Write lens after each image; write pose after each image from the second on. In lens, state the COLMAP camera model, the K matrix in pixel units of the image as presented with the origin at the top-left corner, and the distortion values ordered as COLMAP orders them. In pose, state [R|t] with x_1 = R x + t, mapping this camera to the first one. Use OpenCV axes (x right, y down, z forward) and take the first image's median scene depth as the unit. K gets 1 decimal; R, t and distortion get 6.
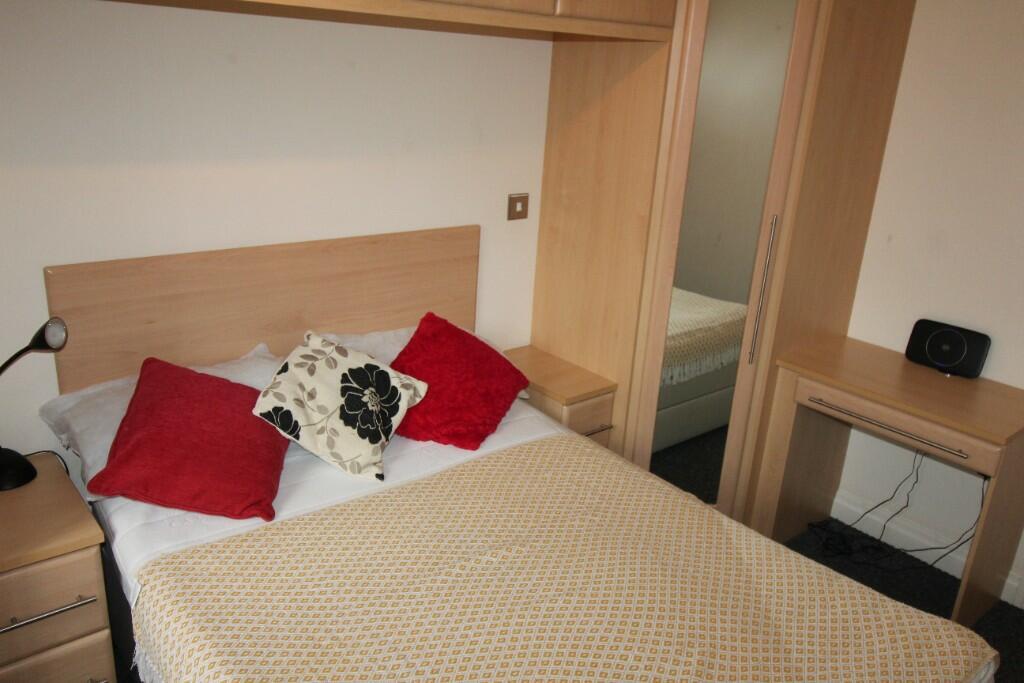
lens RADIAL K [[808.7, 0, 512.4], [0, 808.7, 340.3], [0, 0, 1]] dist [0.013521, -0.009585]
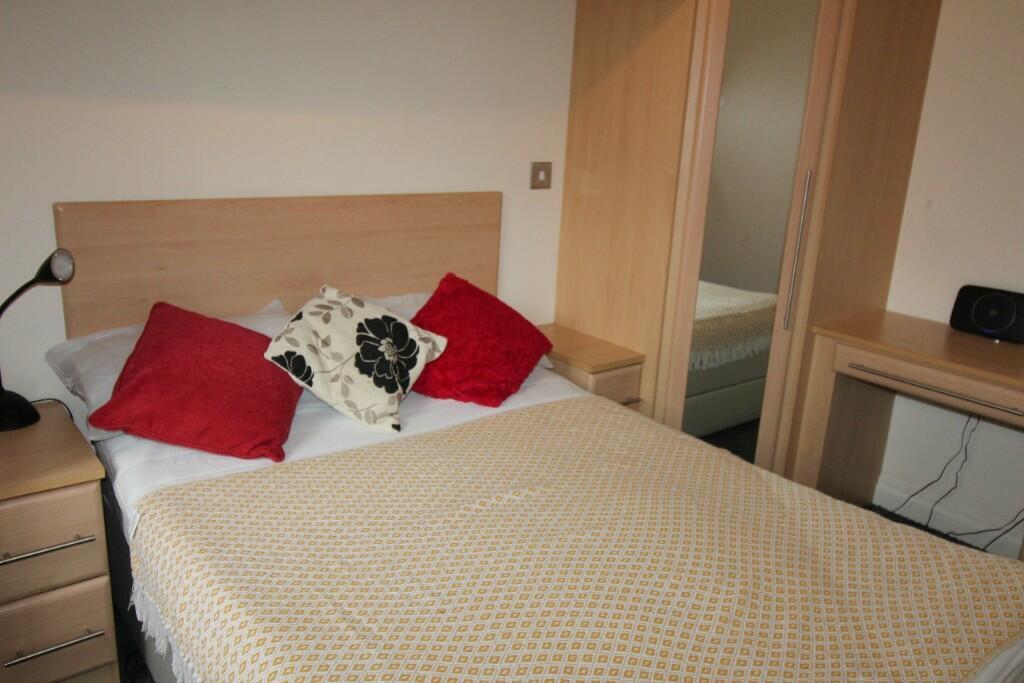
lens RADIAL K [[808.7, 0, 512.4], [0, 808.7, 340.3], [0, 0, 1]] dist [0.013521, -0.009585]
pose [[0.999600, -0.001784, -0.028230, -0.000505], [0.000183, 0.998395, -0.056635, 0.116689], [0.028285, 0.056607, 0.997996, 0.048951]]
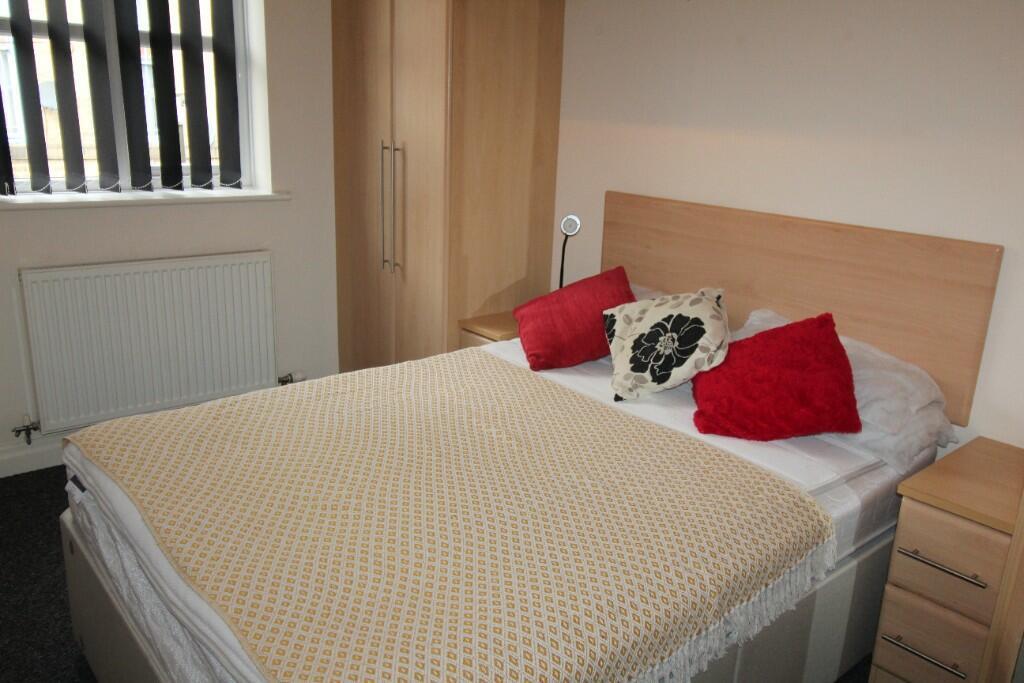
lens RADIAL K [[808.7, 0, 512.4], [0, 808.7, 340.3], [0, 0, 1]] dist [0.013521, -0.009585]
pose [[0.012647, 0.221943, -0.974978, 0.855701], [-0.362943, 0.909576, 0.202347, -0.069609], [0.931725, 0.351302, 0.092056, 0.717145]]
